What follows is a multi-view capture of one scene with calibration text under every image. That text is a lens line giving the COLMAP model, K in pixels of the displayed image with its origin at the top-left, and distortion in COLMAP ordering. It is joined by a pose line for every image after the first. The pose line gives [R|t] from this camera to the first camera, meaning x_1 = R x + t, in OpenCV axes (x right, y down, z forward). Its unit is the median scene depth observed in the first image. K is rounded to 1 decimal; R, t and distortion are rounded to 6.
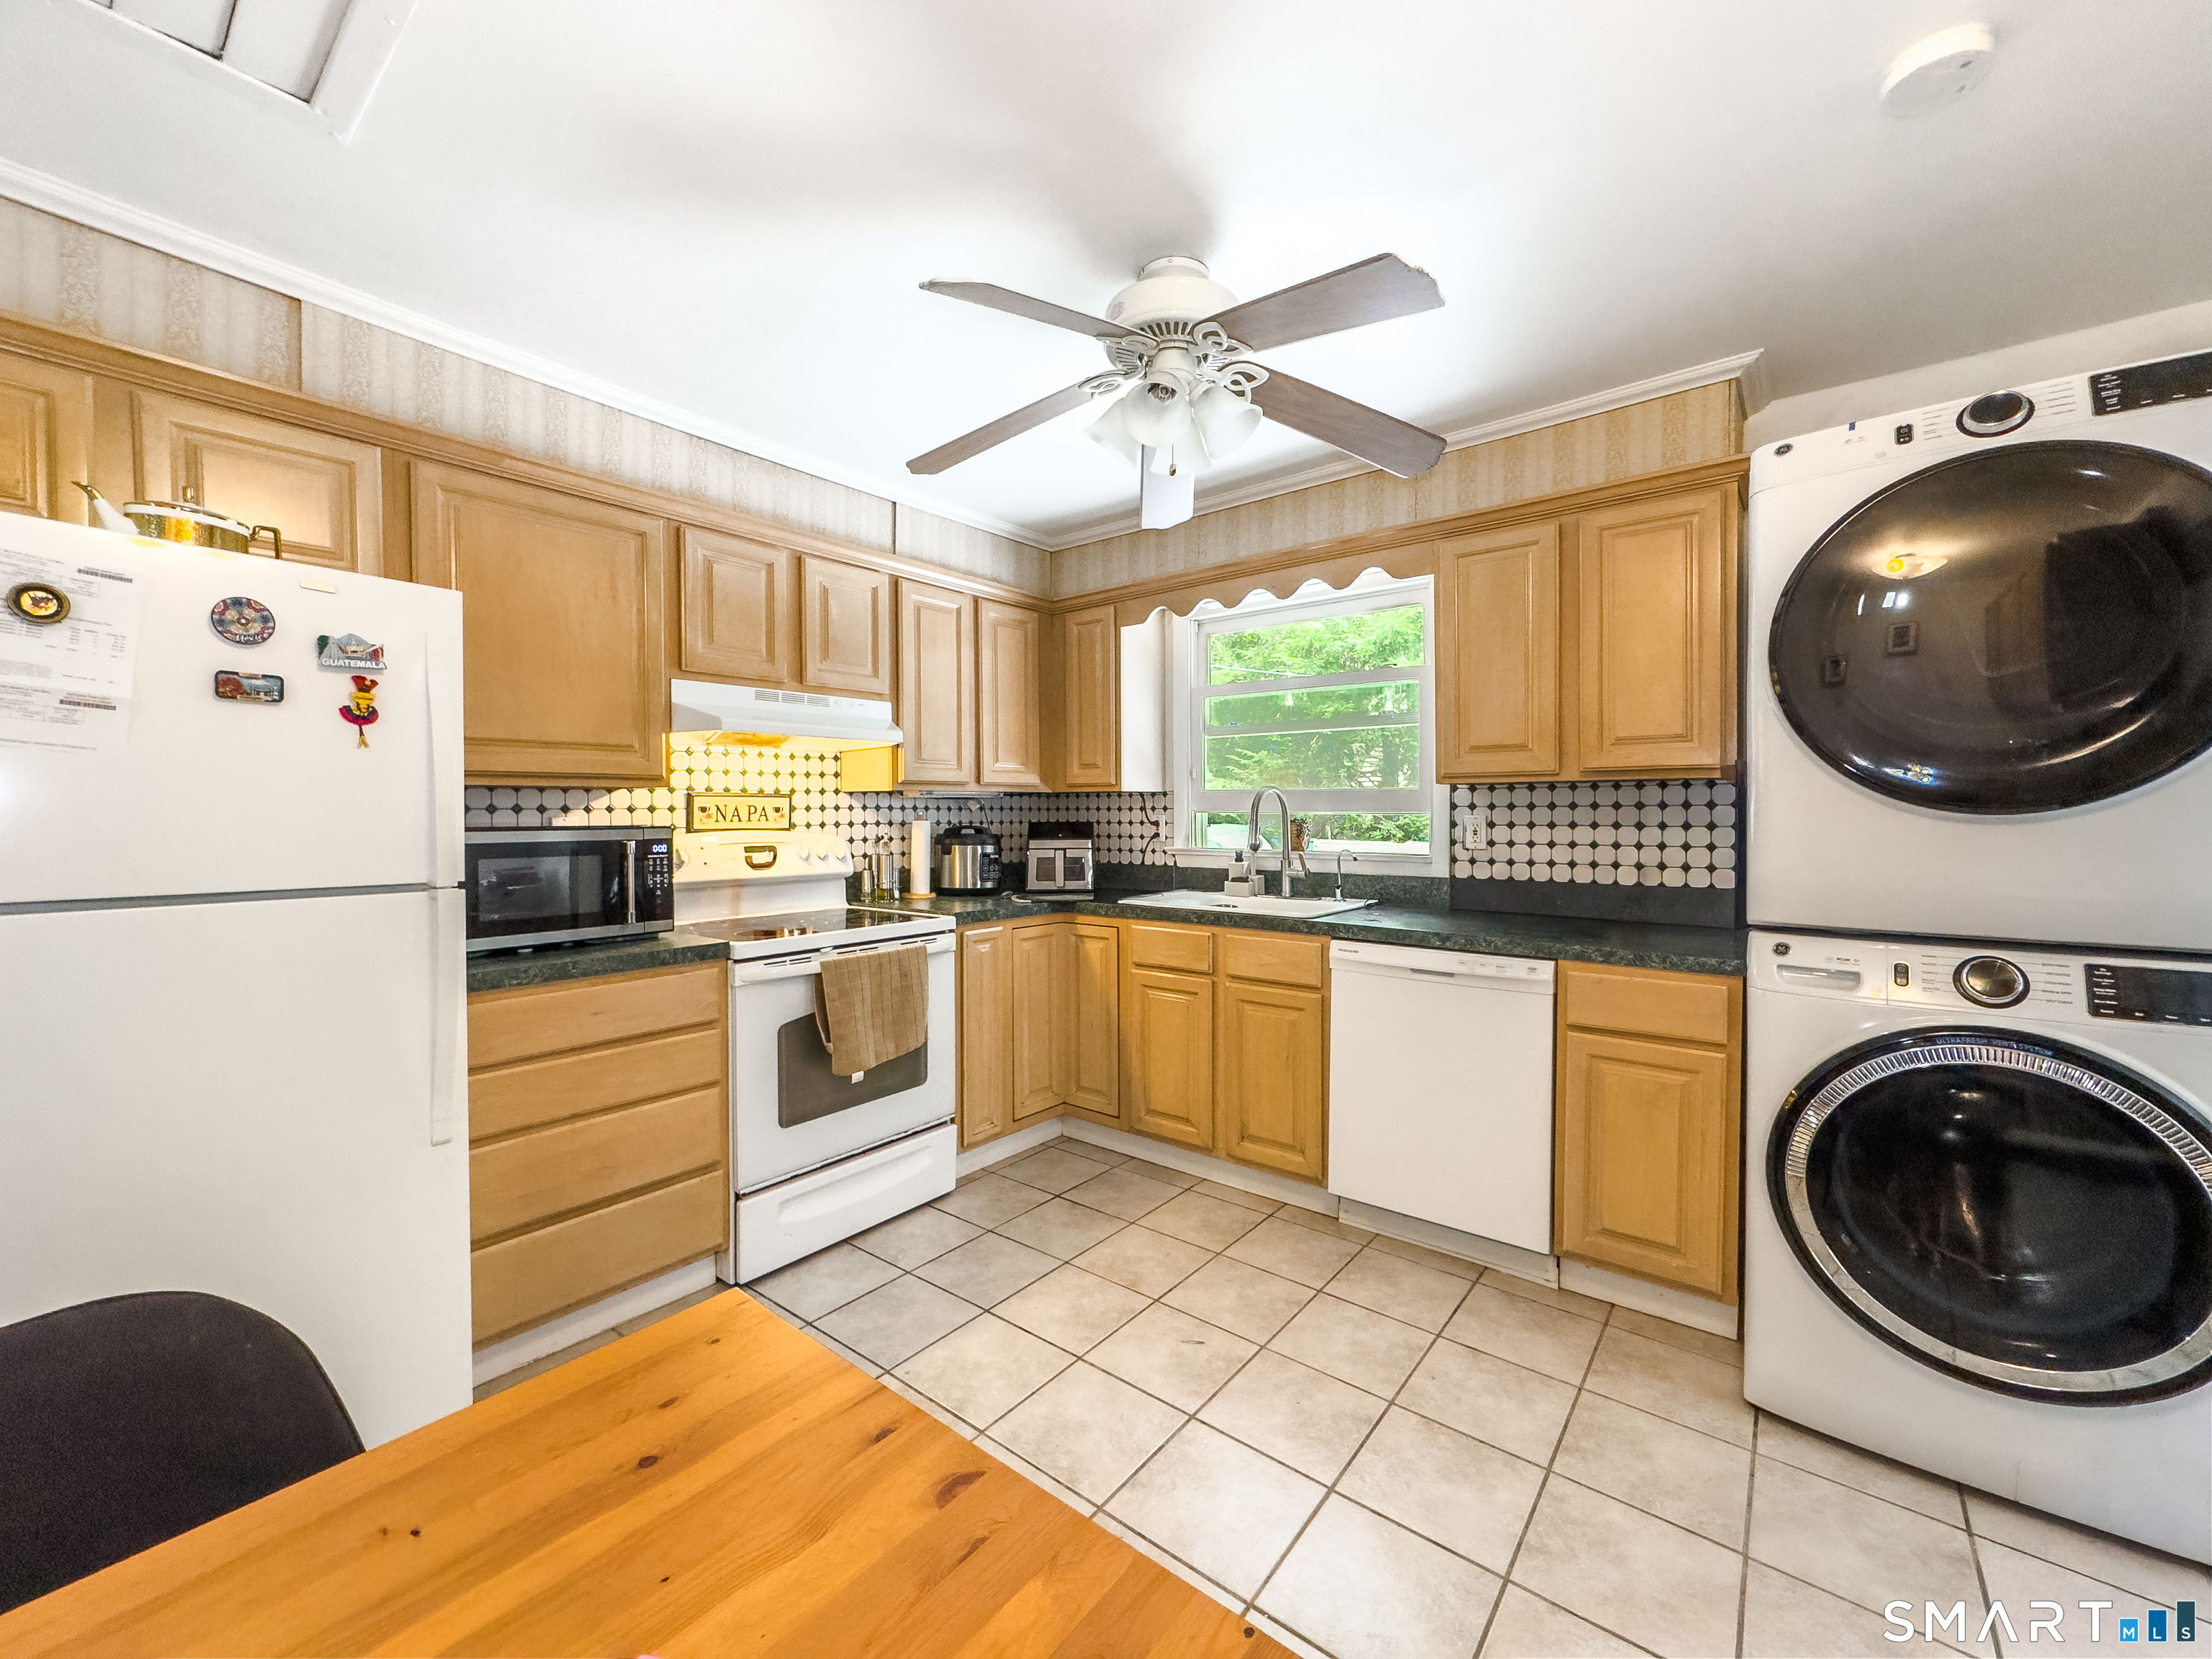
lens RADIAL K [[881.8, 0, 1104.4], [0, 881.8, 824.8], [0, 0, 1]] dist [-0.004382, 0.000216]
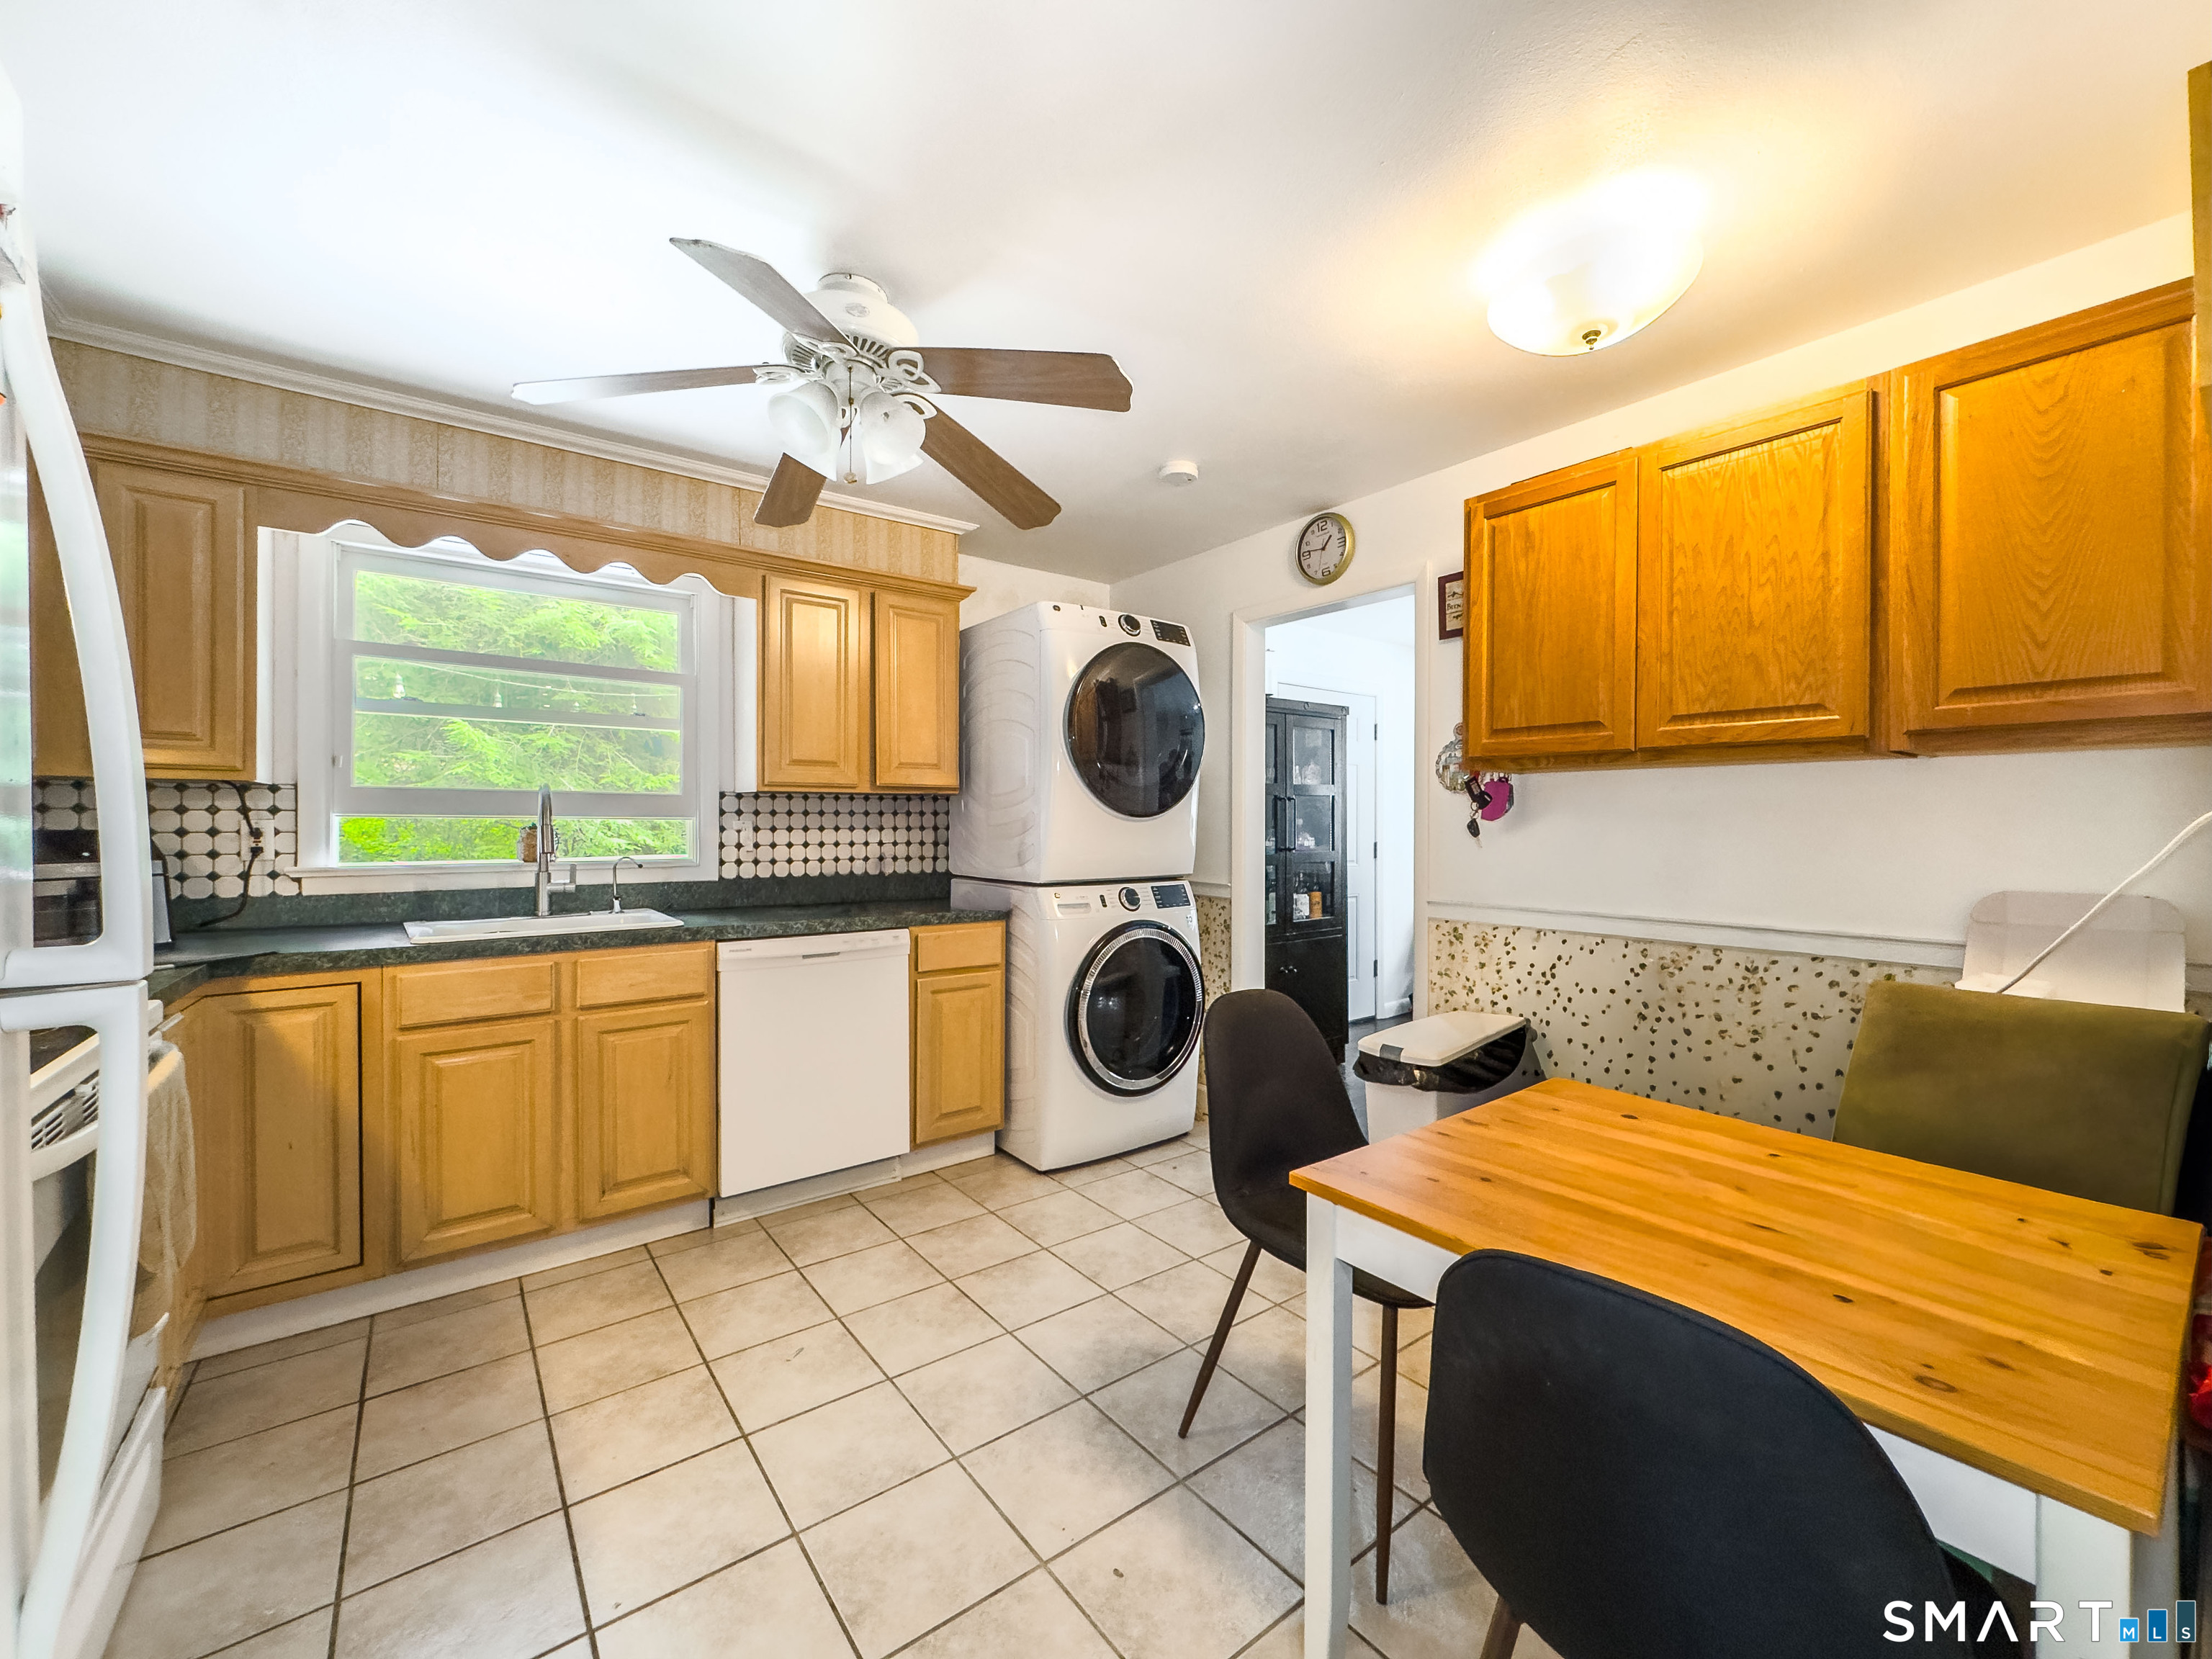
lens RADIAL K [[881.8, 0, 1104.4], [0, 881.8, 824.8], [0, 0, 1]] dist [-0.004382, 0.000216]
pose [[0.240308, 0.002704, 0.970693, -0.606951], [0.017272, 0.999826, -0.007062, 0.011311], [-0.970543, 0.018463, 0.240219, 0.335515]]
